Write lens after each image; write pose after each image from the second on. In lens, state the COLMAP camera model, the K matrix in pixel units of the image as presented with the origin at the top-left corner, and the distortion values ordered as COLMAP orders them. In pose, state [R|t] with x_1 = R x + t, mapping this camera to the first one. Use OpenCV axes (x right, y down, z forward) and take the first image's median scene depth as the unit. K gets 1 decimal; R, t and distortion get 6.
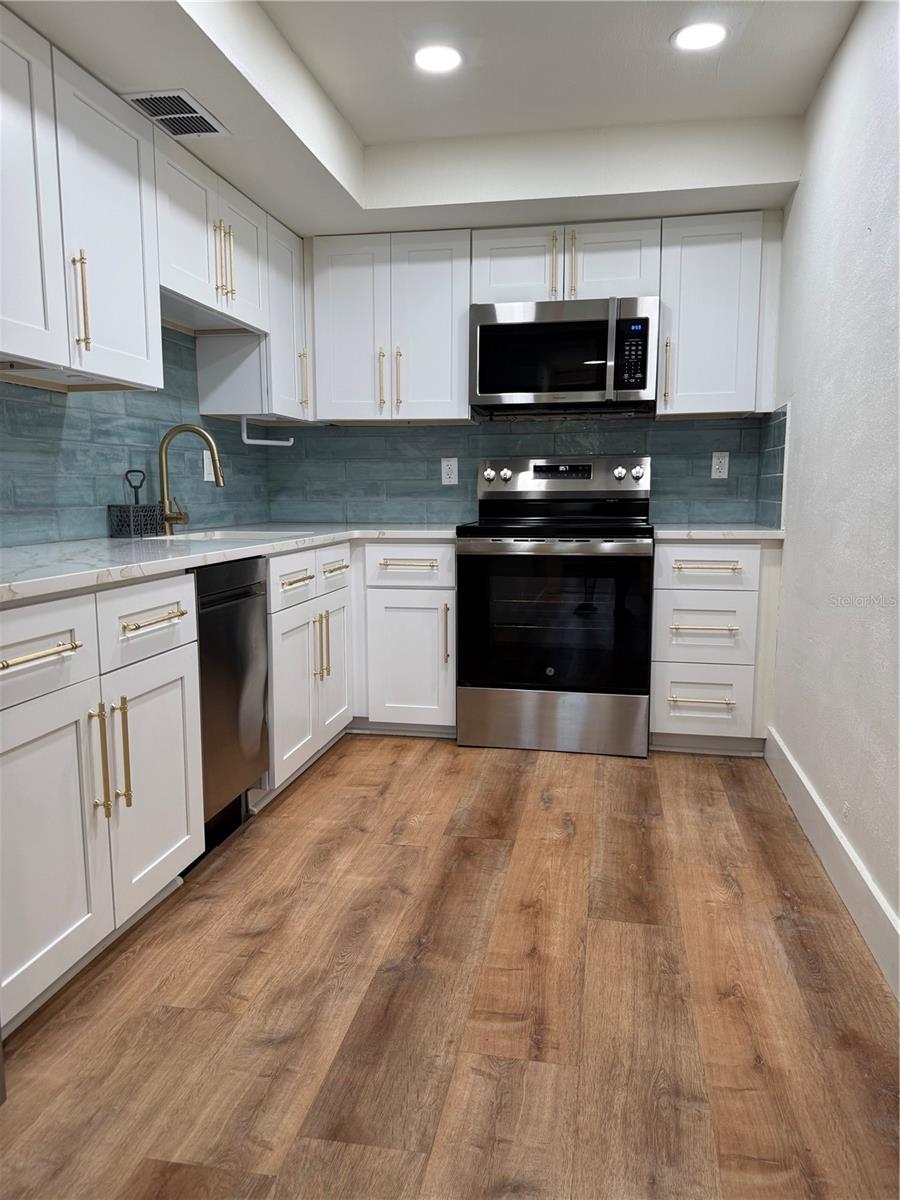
lens RADIAL K [[856.4, 0, 436.5], [0, 856.4, 604.7], [0, 0, 1]] dist [0.058949, -0.072741]
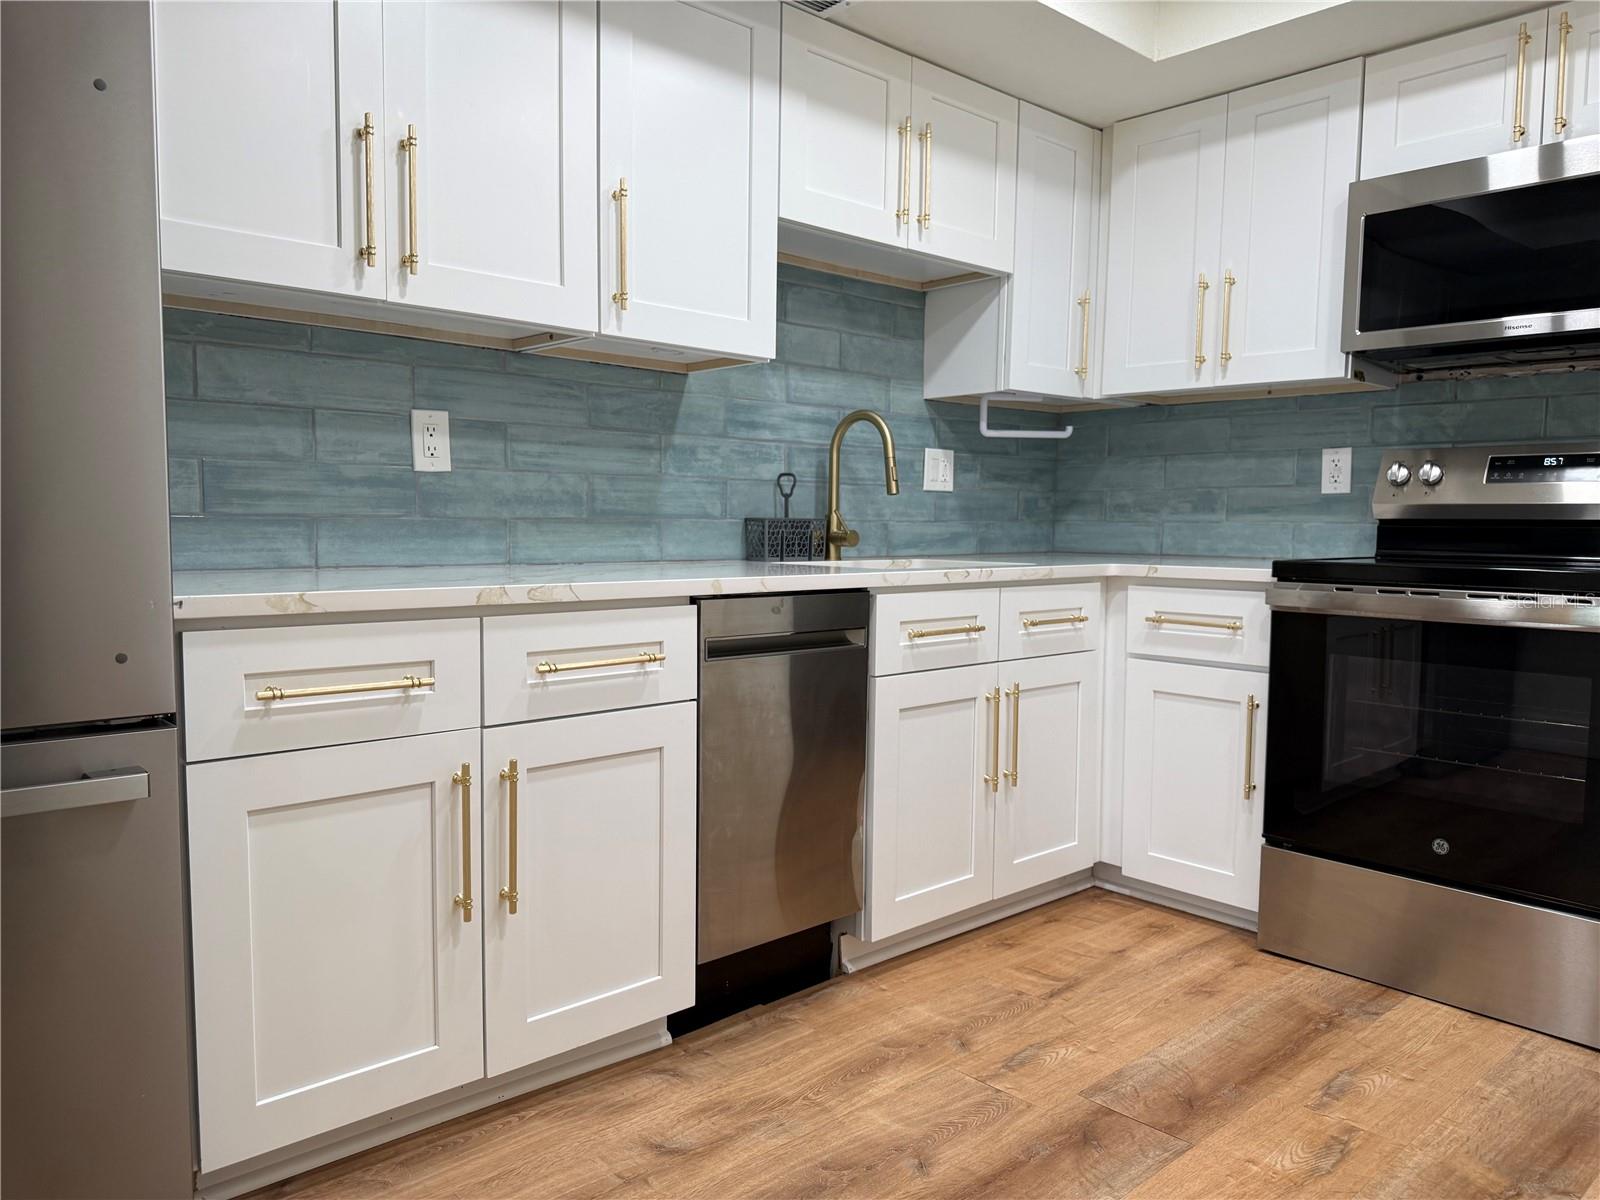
lens RADIAL K [[1141.8, 0, 789.4], [0, 1141.8, 596.1], [0, 0, 1]] dist [0.058949, -0.072741]
pose [[0.796050, 0.049231, -0.603225, 0.248116], [-0.090643, 0.995143, -0.038402, -0.010308], [0.598404, 0.085248, 0.796646, 0.208690]]
